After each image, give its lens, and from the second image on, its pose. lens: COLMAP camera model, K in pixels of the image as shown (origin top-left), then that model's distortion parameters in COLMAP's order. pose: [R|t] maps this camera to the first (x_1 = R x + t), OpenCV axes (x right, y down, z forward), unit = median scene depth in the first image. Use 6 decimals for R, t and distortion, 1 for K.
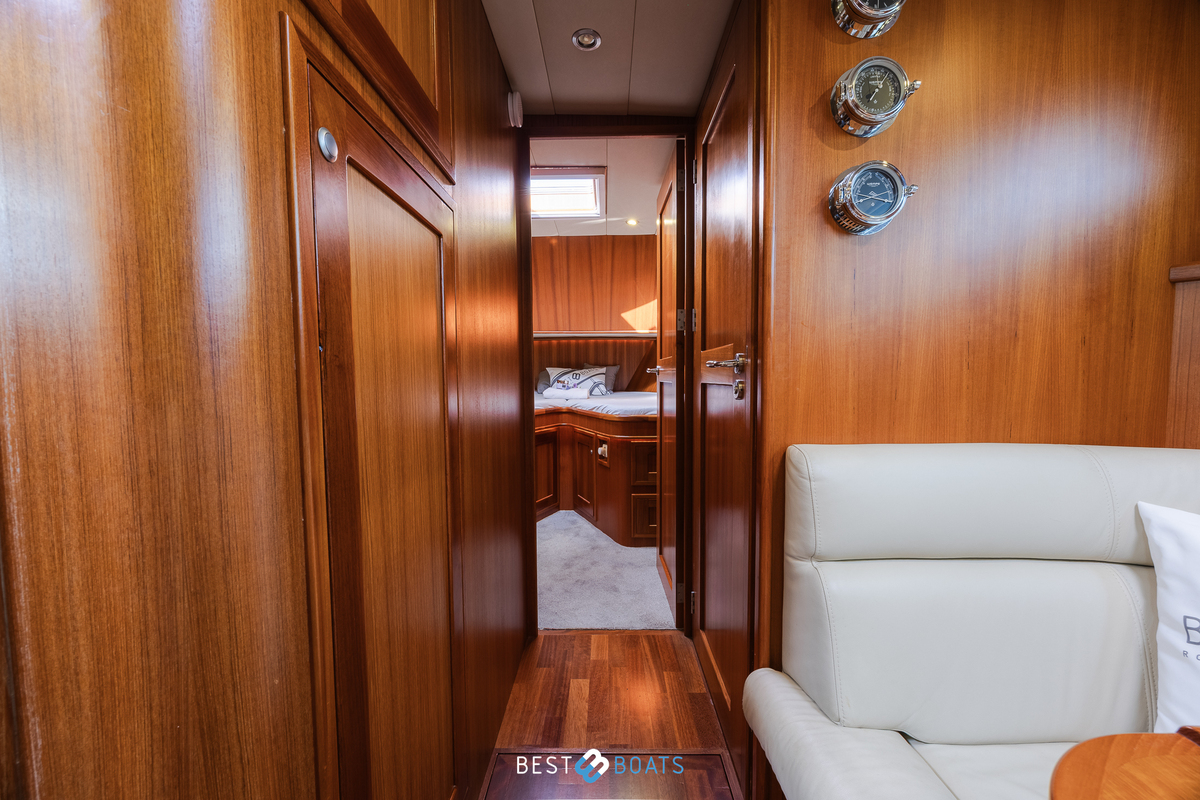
lens RADIAL K [[461.3, 0, 595.4], [0, 461.3, 399.8], [0, 0, 1]] dist [0.001450, -0.000813]
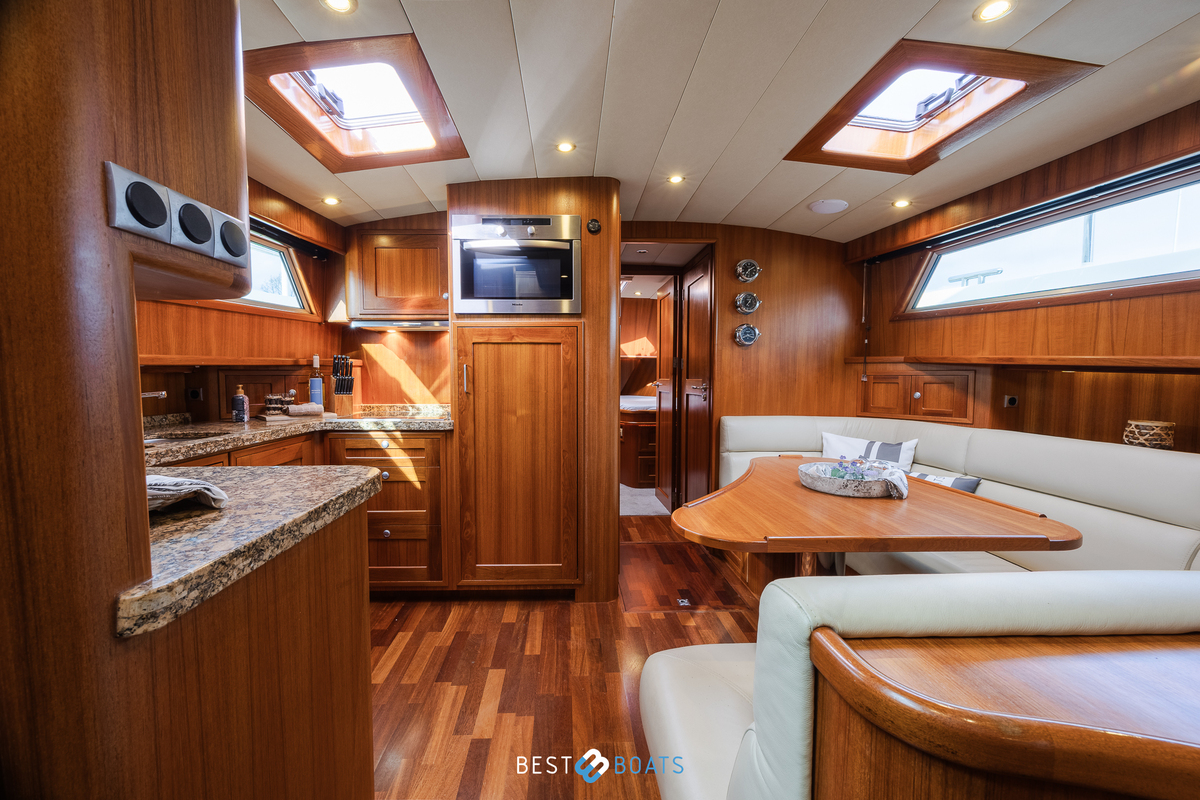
lens RADIAL K [[461.3, 0, 577.8], [0, 461.3, 402.3], [0, 0, 1]] dist [0.001450, -0.000813]
pose [[0.998679, 0.004316, 0.051210, -0.655199], [-0.004350, 0.999990, 0.000555, 0.008603], [-0.051207, -0.000777, 0.998688, -1.914213]]
